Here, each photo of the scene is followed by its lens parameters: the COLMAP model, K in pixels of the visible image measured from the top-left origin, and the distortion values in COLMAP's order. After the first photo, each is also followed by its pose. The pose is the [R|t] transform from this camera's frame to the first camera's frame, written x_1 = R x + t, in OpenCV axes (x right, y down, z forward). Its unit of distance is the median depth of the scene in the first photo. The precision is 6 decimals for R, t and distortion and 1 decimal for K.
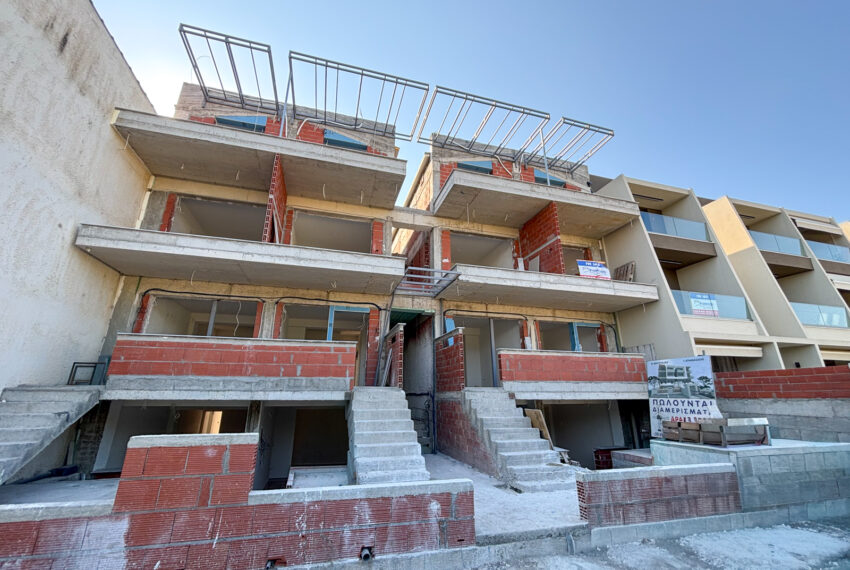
lens RADIAL K [[345.1, 0, 428.1], [0, 345.1, 283.0], [0, 0, 1]] dist [0.000657, 0.000600]
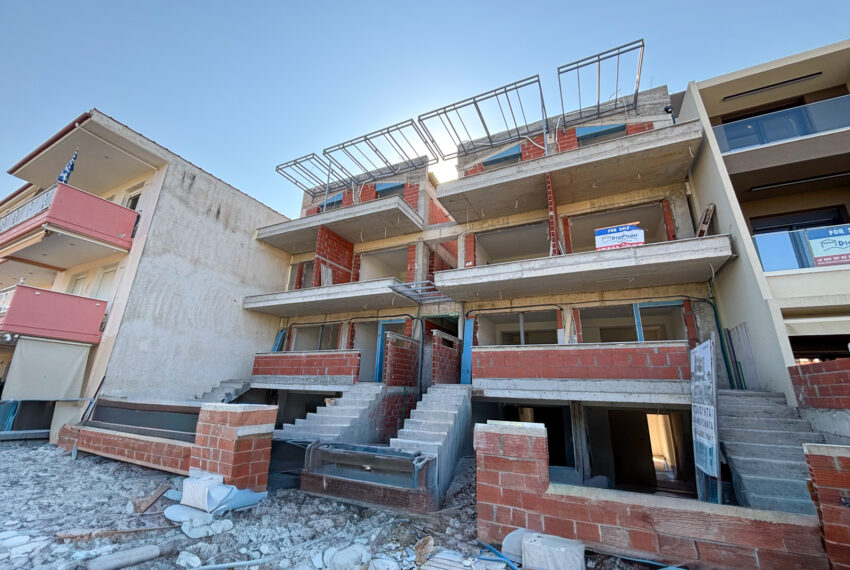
lens RADIAL K [[345.1, 0, 425.8], [0, 345.1, 282.6], [0, 0, 1]] dist [0.000657, 0.000600]
pose [[0.743260, -0.178894, -0.644641, 0.670655], [0.179809, 0.981547, -0.065071, 0.038137], [0.644386, -0.067548, 0.761711, 0.121918]]
